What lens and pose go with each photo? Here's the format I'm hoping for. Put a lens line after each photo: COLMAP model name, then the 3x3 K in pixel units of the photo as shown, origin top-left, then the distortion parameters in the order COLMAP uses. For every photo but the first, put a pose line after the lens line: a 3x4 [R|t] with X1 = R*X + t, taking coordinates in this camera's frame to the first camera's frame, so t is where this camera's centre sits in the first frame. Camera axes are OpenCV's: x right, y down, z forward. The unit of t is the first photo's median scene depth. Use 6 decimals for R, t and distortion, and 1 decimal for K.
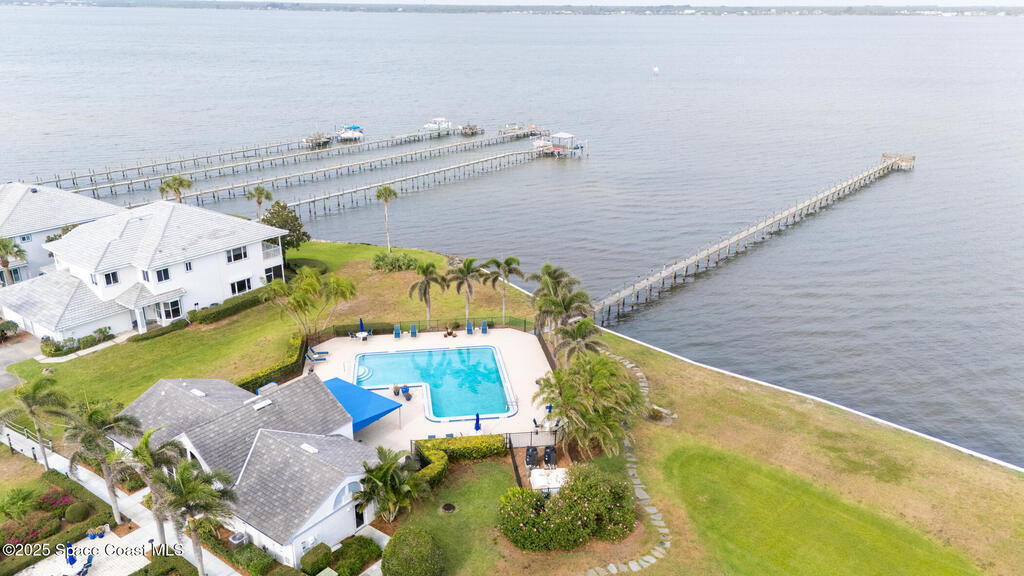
lens RADIAL K [[747.8, 0, 511.0], [0, 747.8, 291.1], [0, 0, 1]] dist [0.064651, -0.046439]
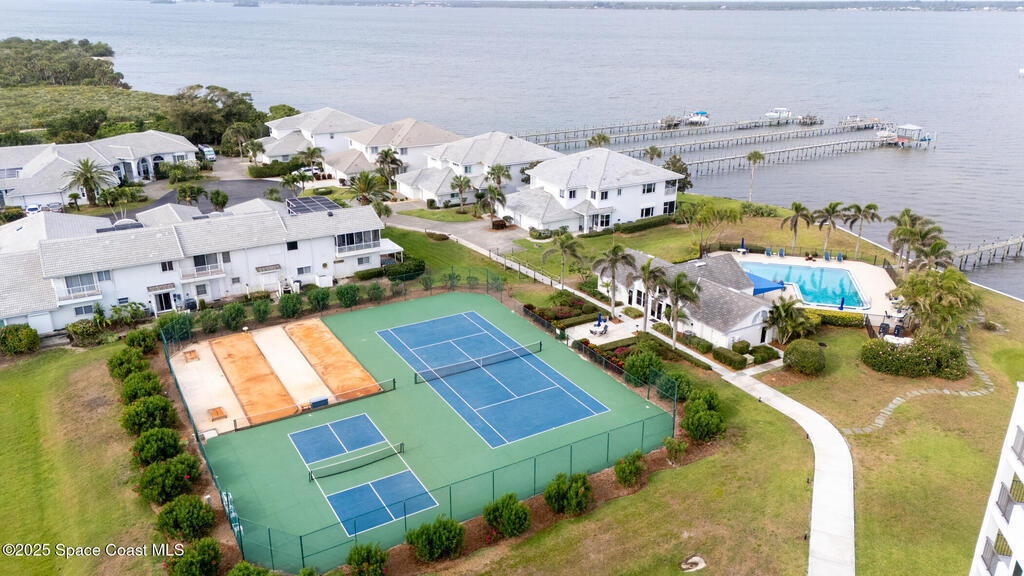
lens RADIAL K [[747.8, 0, 514.2], [0, 747.8, 288.5], [0, 0, 1]] dist [0.064651, -0.046439]
pose [[0.926104, 0.132001, -0.353422, -0.087336], [-0.132295, 0.990933, 0.023443, 0.144953], [0.353312, 0.025045, 0.935170, -0.404570]]
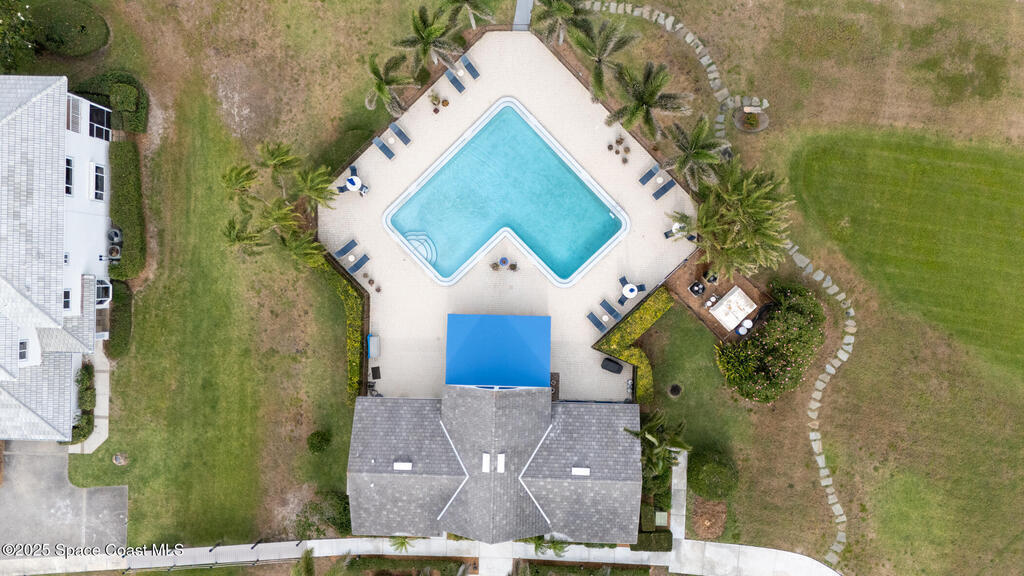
lens RADIAL K [[747.8, 0, 510.6], [0, 747.8, 287.7], [0, 0, 1]] dist [0.064651, -0.046439]
pose [[0.815945, -0.576812, -0.039007, -0.099297], [0.241061, 0.278123, 0.929805, -0.560942], [-0.525474, -0.768073, 0.365980, 0.545194]]
